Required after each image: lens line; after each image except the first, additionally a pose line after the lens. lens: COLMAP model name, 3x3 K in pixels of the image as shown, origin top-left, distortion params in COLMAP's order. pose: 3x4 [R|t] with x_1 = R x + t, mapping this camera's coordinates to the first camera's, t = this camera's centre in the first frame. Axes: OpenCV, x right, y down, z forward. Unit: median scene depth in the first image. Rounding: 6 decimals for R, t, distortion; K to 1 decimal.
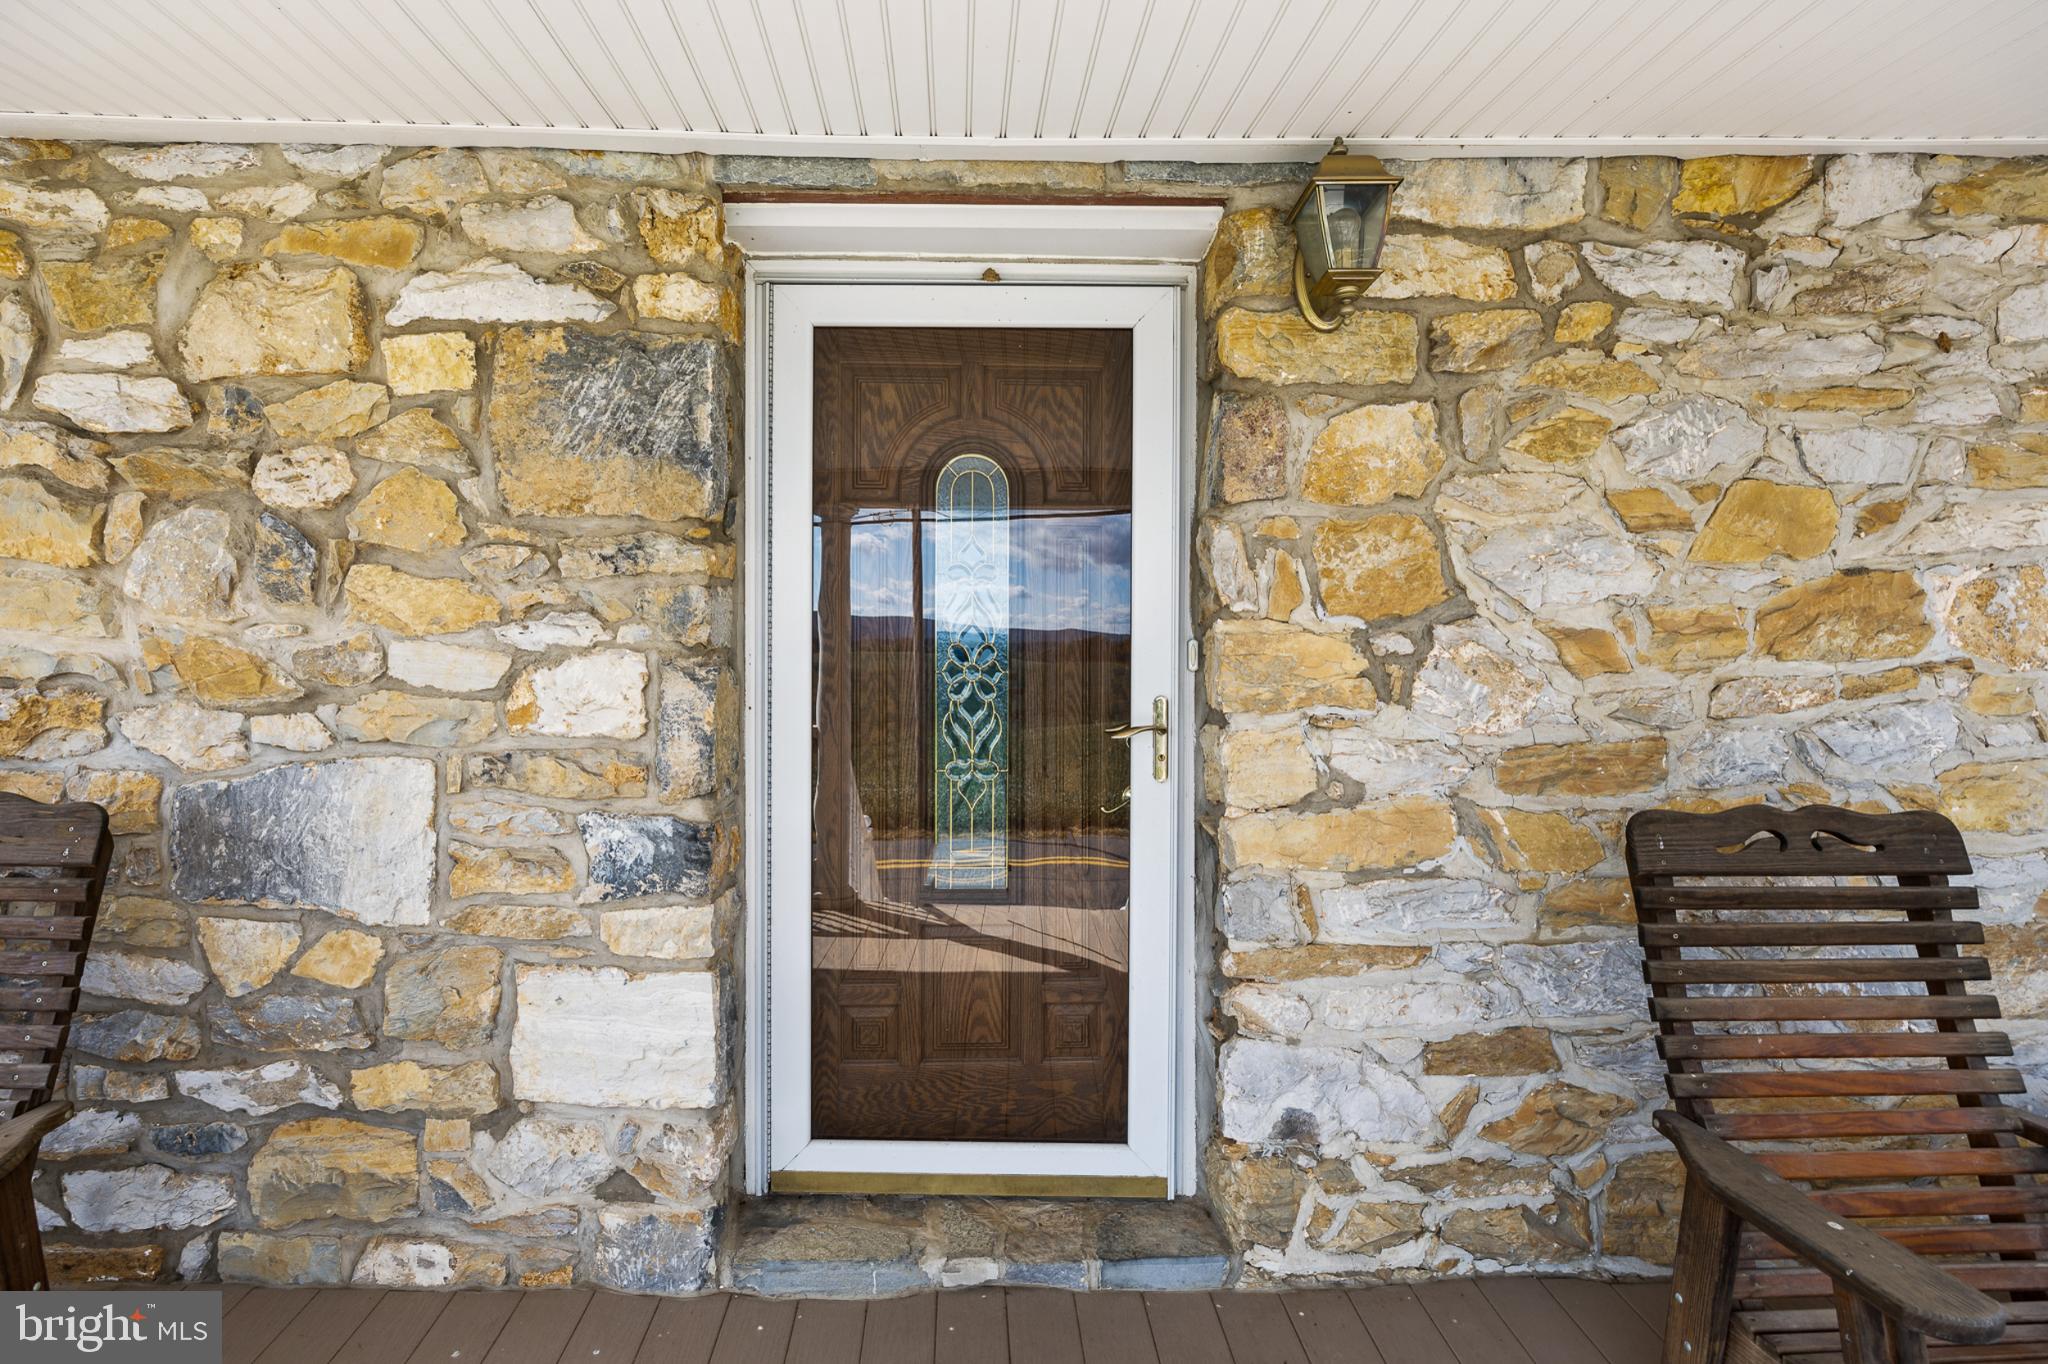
lens RADIAL K [[1006.4, 0, 1026.9], [0, 1006.4, 672.4], [0, 0, 1]] dist [-0.004967, -0.002664]
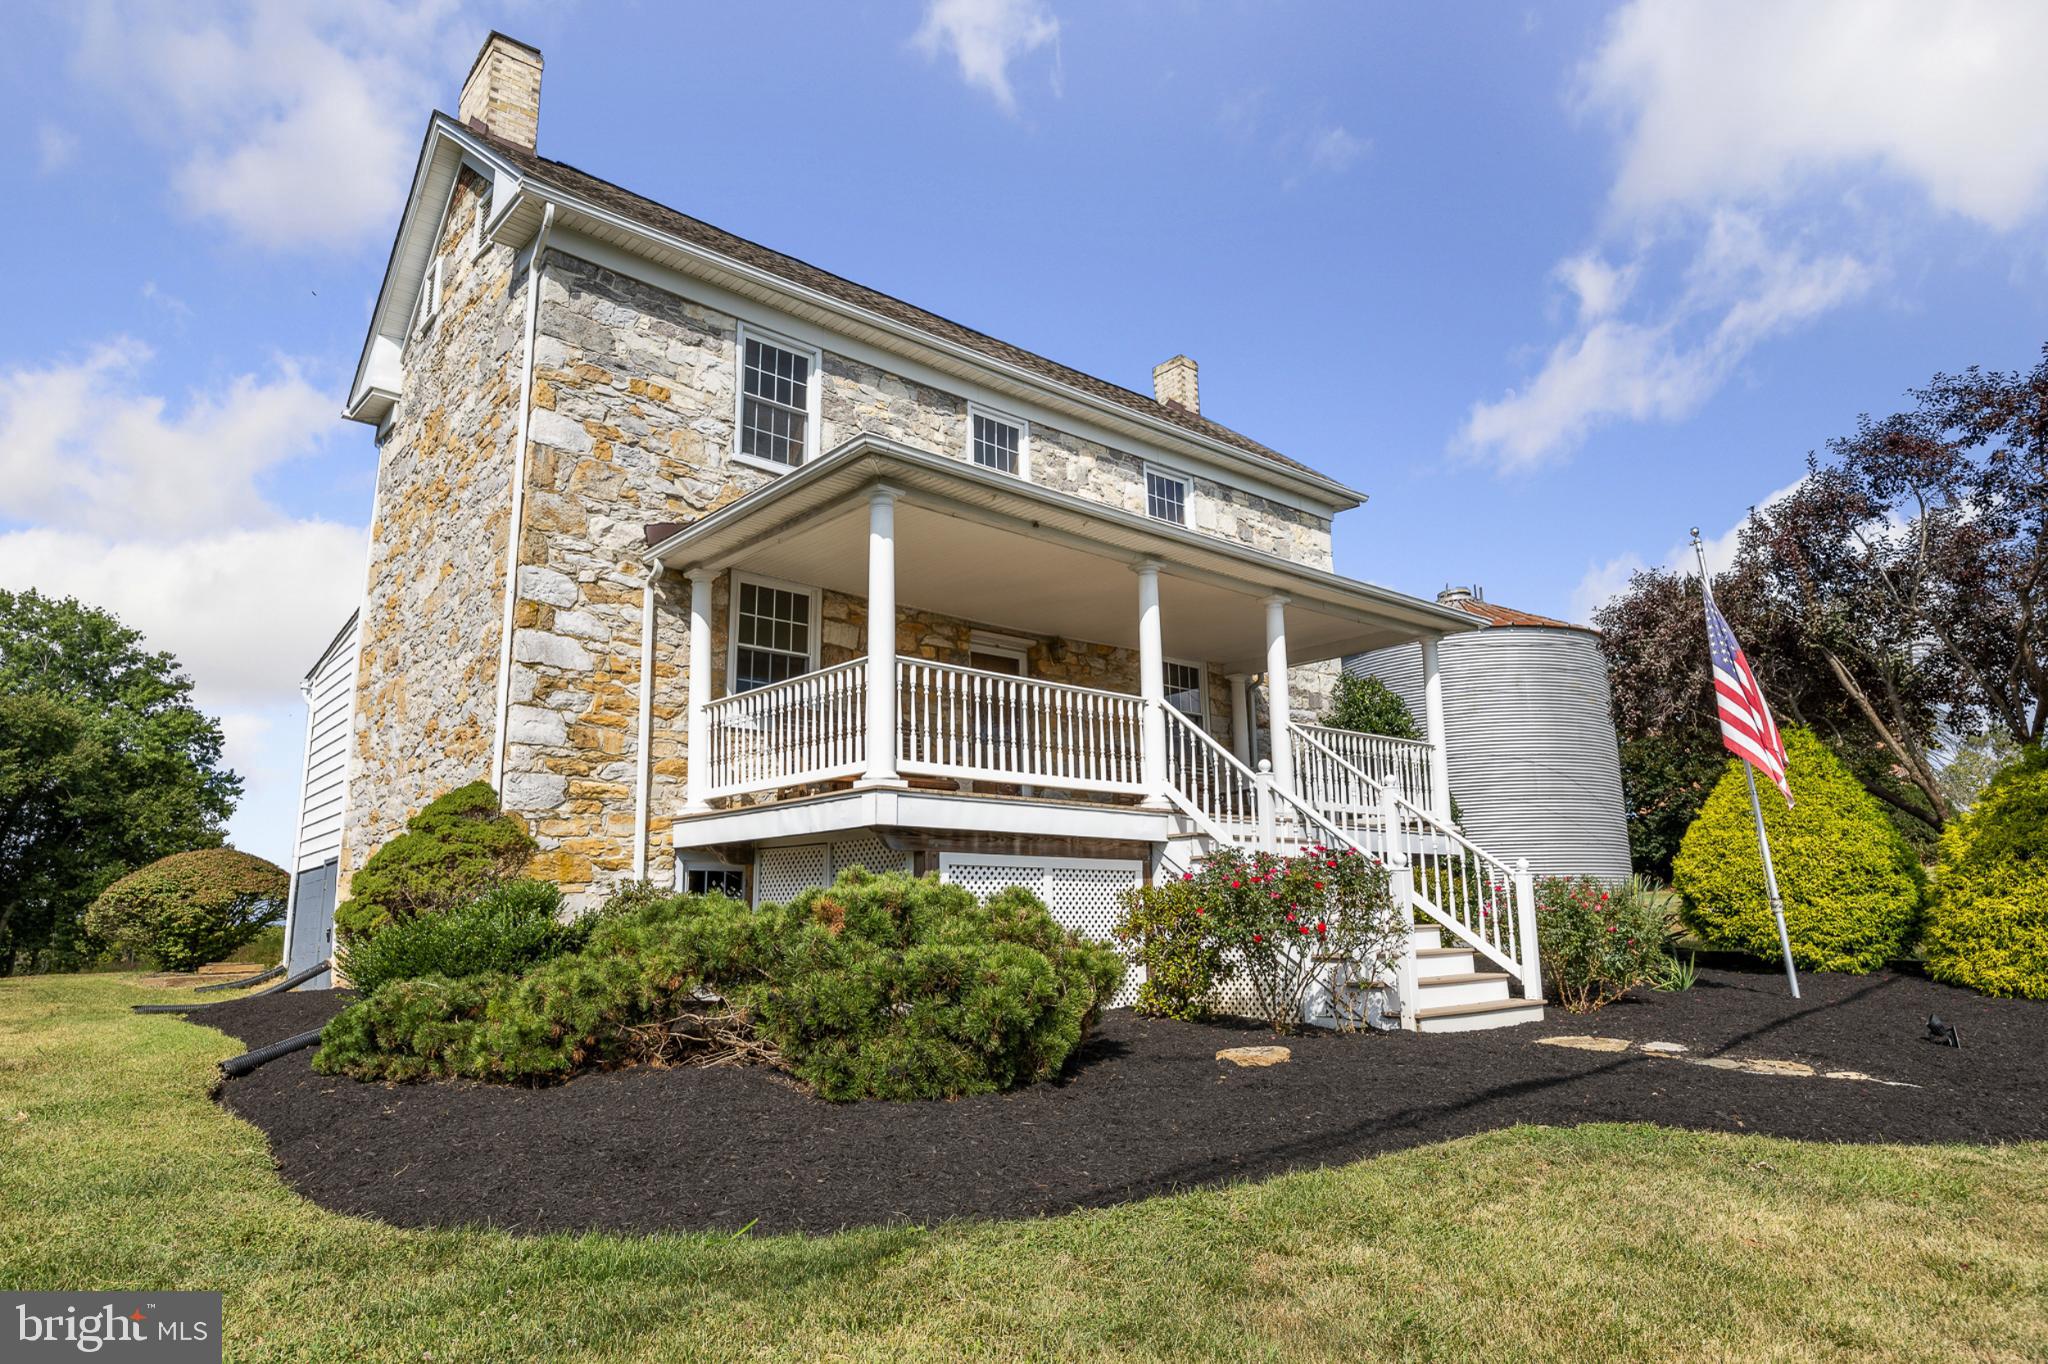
lens RADIAL K [[1243.7, 0, 1023.0], [0, 1243.7, 683.9], [0, 0, 1]] dist [-0.001836, -0.000088]
pose [[0.760502, 0.108171, 0.640262, -4.353240], [0.039632, 0.976456, -0.212046, 1.250463], [-0.648125, 0.186637, 0.738310, -4.084363]]
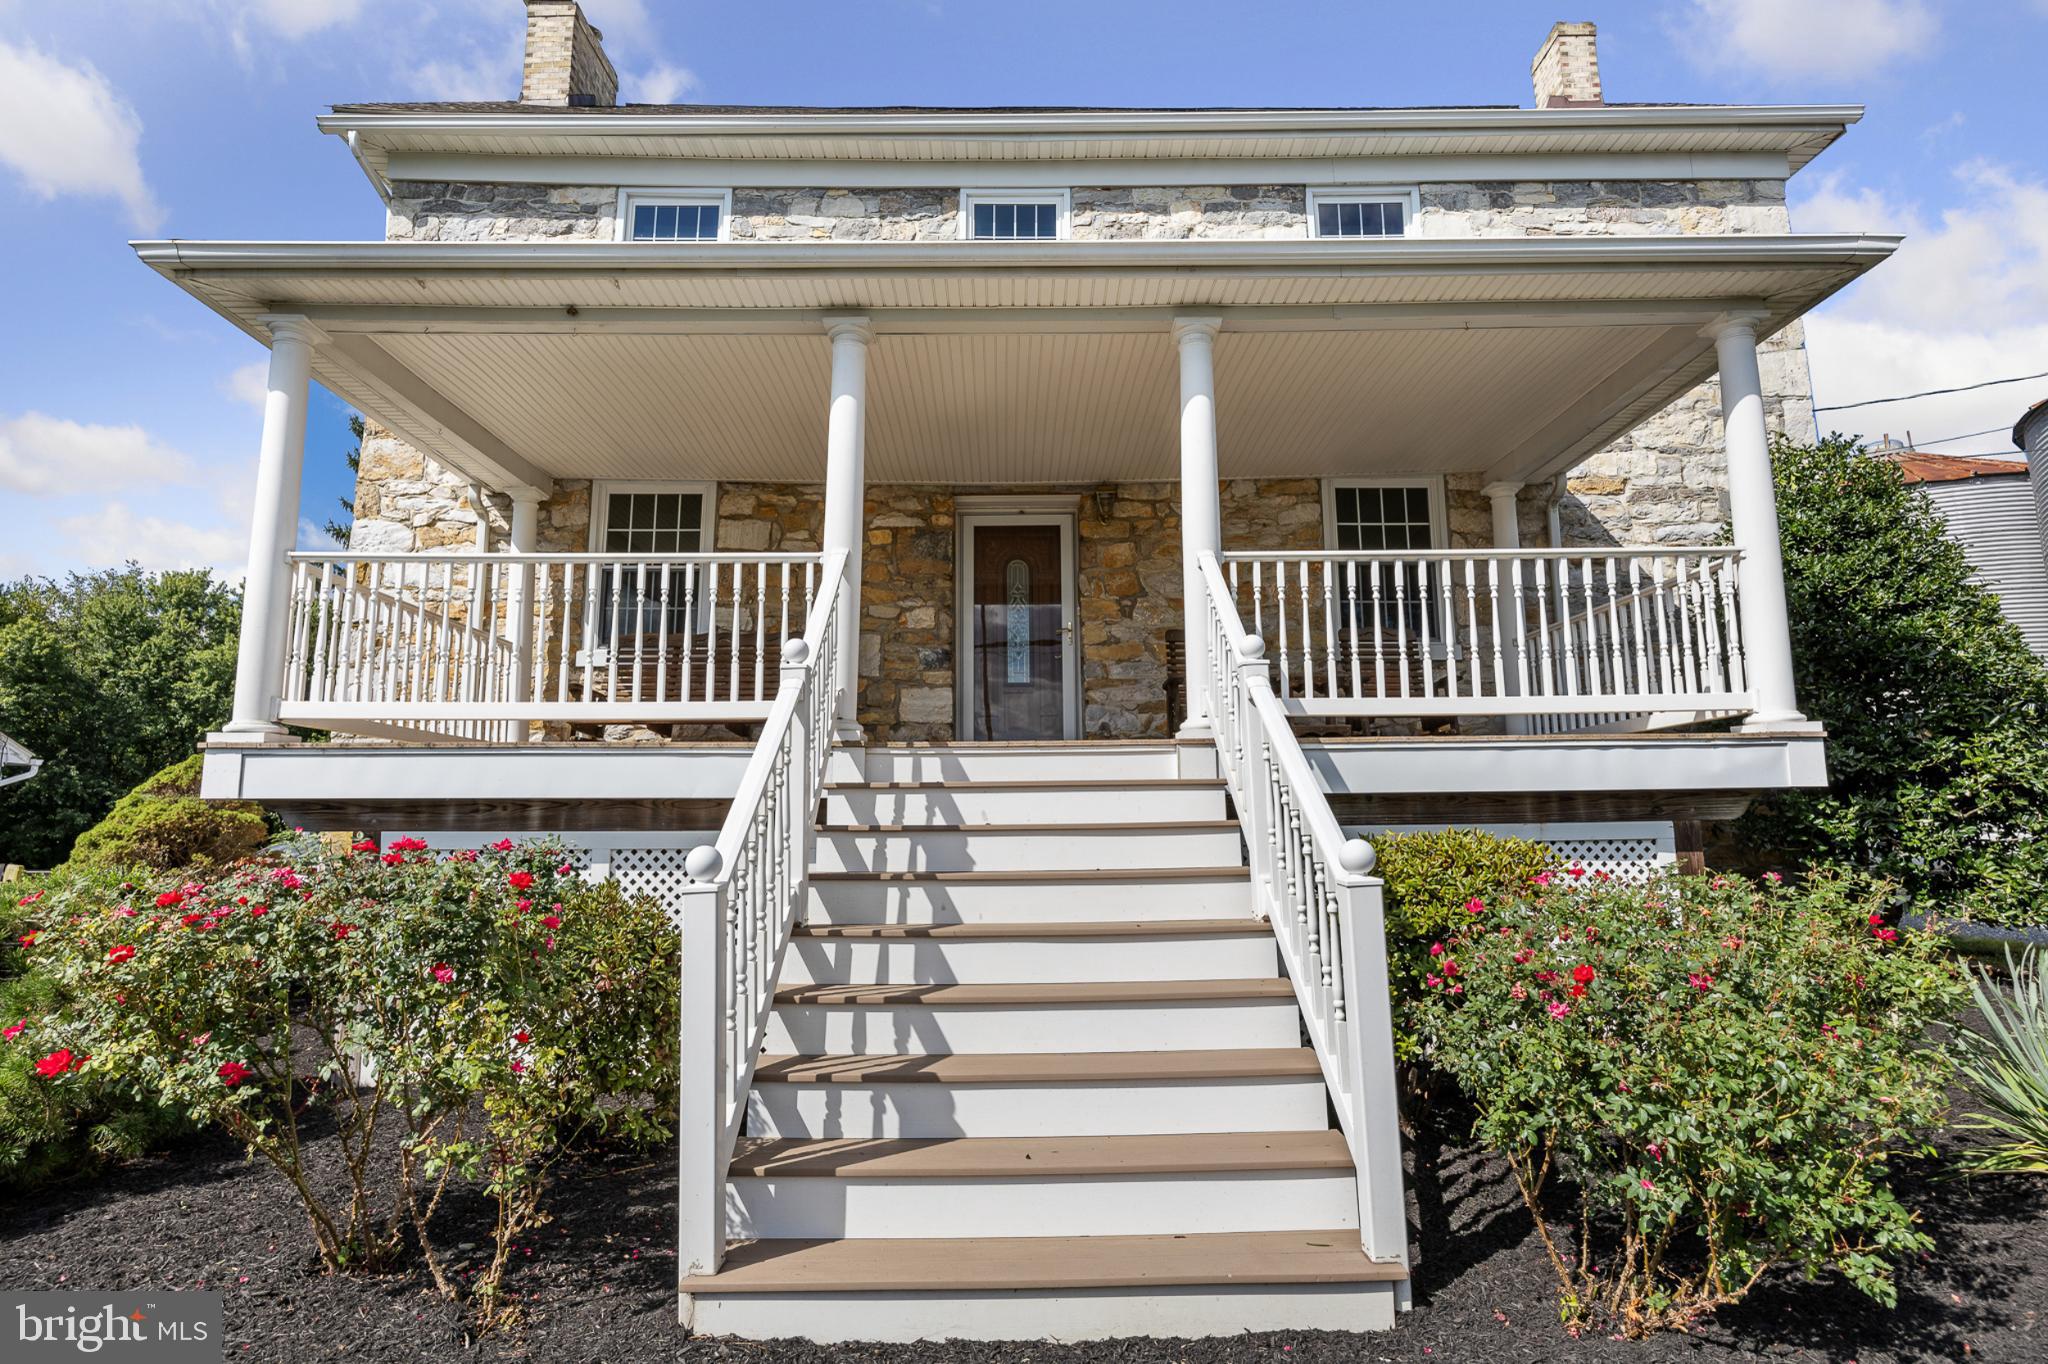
lens RADIAL K [[1073.1, 0, 1023.9], [0, 1073.1, 687.6], [0, 0, 1]] dist [0.000734, -0.000072]
pose [[0.999837, -0.016290, -0.007780, -0.003487], [0.014799, 0.986426, -0.163536, 0.979926], [0.010338, 0.163394, 0.986507, -3.078529]]
